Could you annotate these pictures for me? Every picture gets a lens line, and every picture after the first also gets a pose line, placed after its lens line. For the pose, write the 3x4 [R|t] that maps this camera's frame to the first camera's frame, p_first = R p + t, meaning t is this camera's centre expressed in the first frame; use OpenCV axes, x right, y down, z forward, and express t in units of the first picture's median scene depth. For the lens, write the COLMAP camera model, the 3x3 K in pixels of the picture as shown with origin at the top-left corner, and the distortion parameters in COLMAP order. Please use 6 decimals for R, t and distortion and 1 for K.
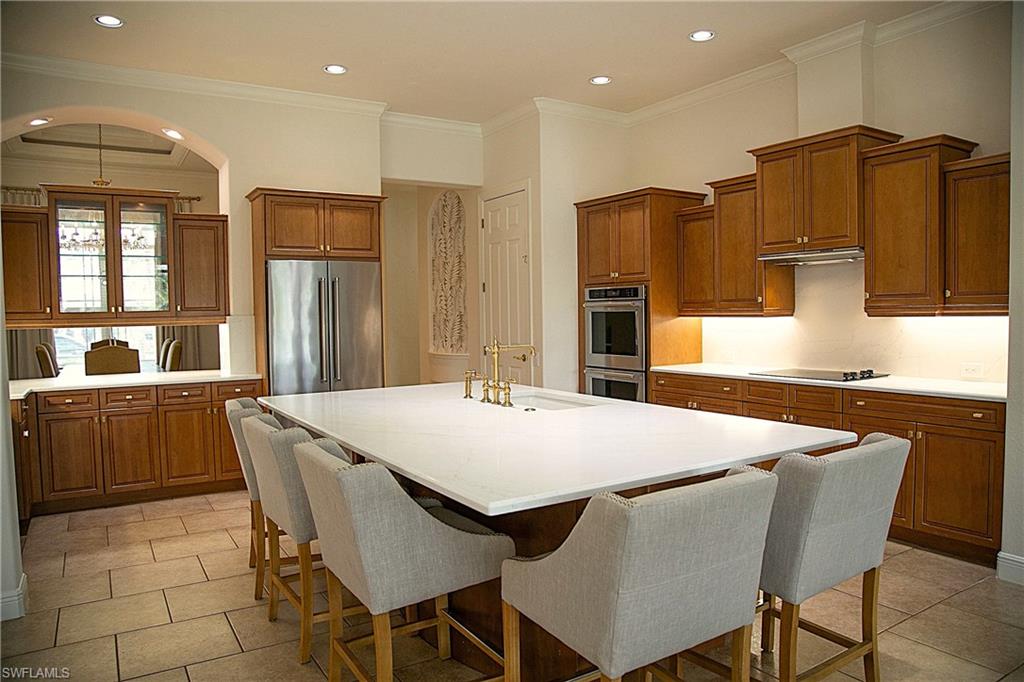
lens RADIAL K [[697.9, 0, 512.0], [0, 697.9, 341.0], [0, 0, 1]] dist [-0.127490, 0.073610]
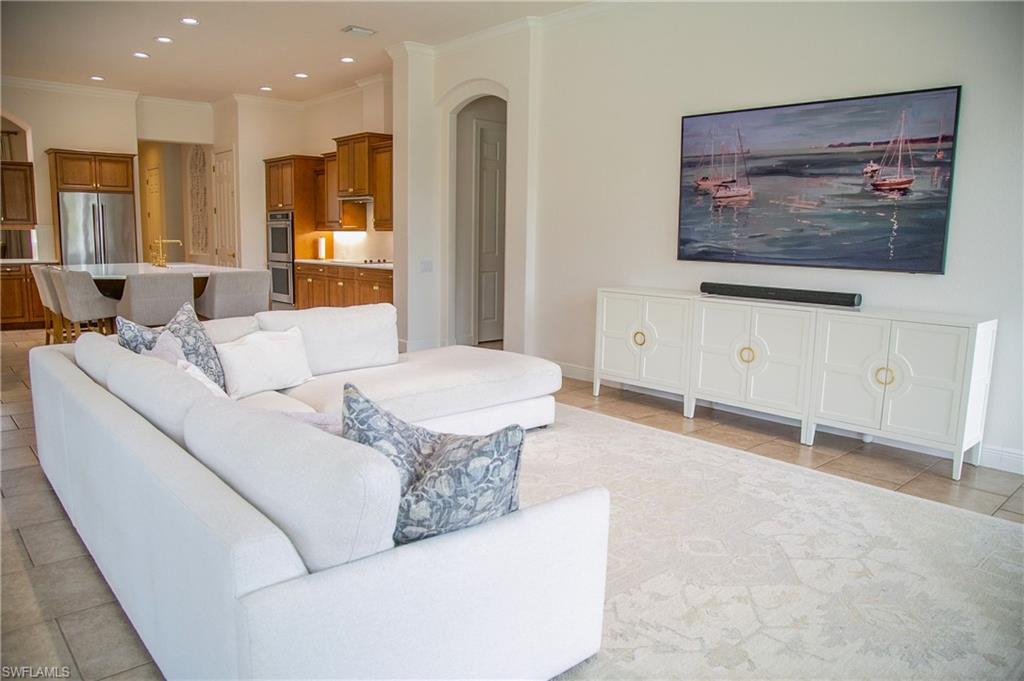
lens RADIAL K [[697.9, 0, 512.0], [0, 697.9, 340.5], [0, 0, 1]] dist [-0.127490, 0.073610]
pose [[0.983267, 0.004429, 0.182115, 0.457491], [-0.024147, 0.994052, 0.106198, 0.046187], [-0.180561, -0.108819, 0.977526, -0.869442]]
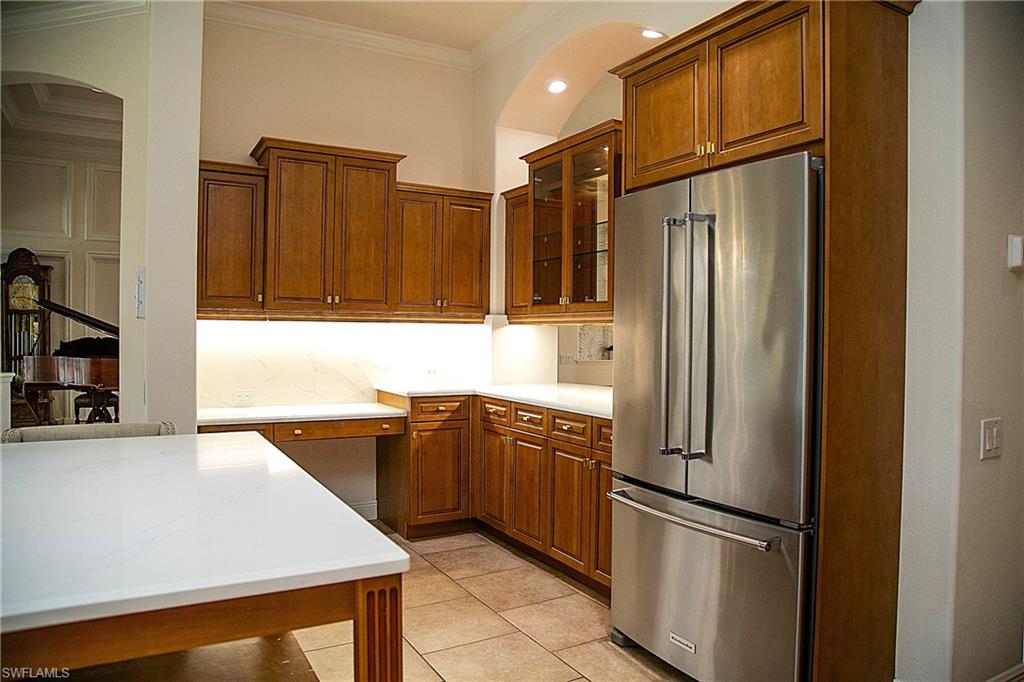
lens RADIAL K [[697.9, 0, 512.0], [0, 697.9, 341.0], [0, 0, 1]] dist [-0.127490, 0.073610]
pose [[-0.041806, 0.028252, -0.998726, 0.180072], [-0.051718, 0.998199, 0.030402, -0.021395], [0.997786, 0.052923, -0.040270, 0.955888]]
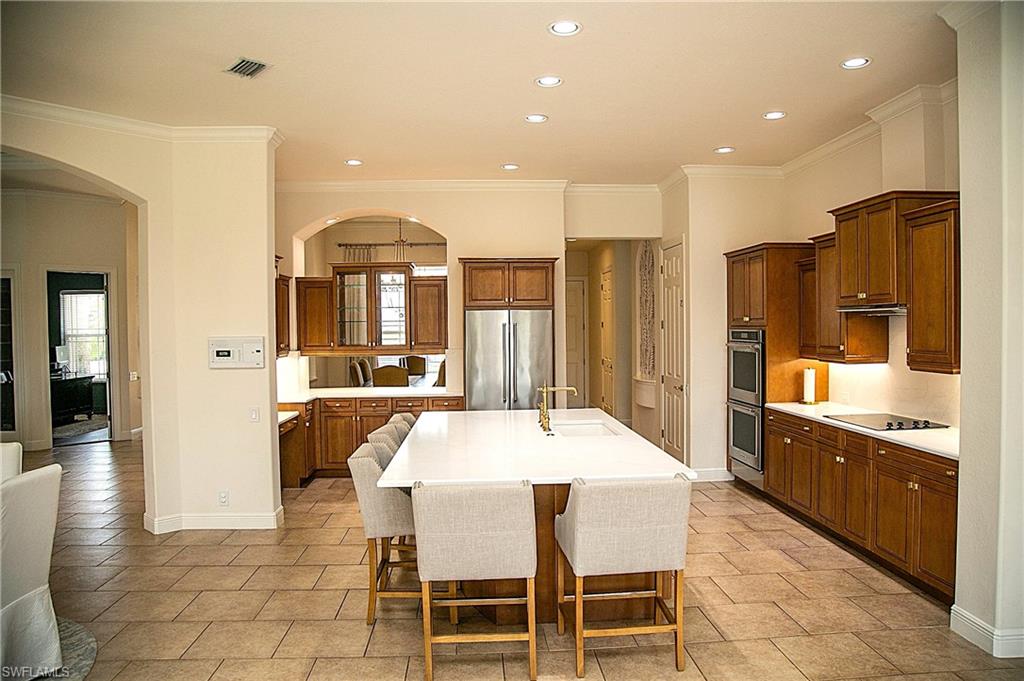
lens RADIAL K [[697.9, 0, 512.0], [0, 697.9, 340.5], [0, 0, 1]] dist [-0.127490, 0.073610]
pose [[0.875928, 0.016365, -0.482164, 0.404976], [-0.022789, 0.999712, -0.007469, -0.050036], [0.481903, 0.017530, 0.876049, -0.177722]]
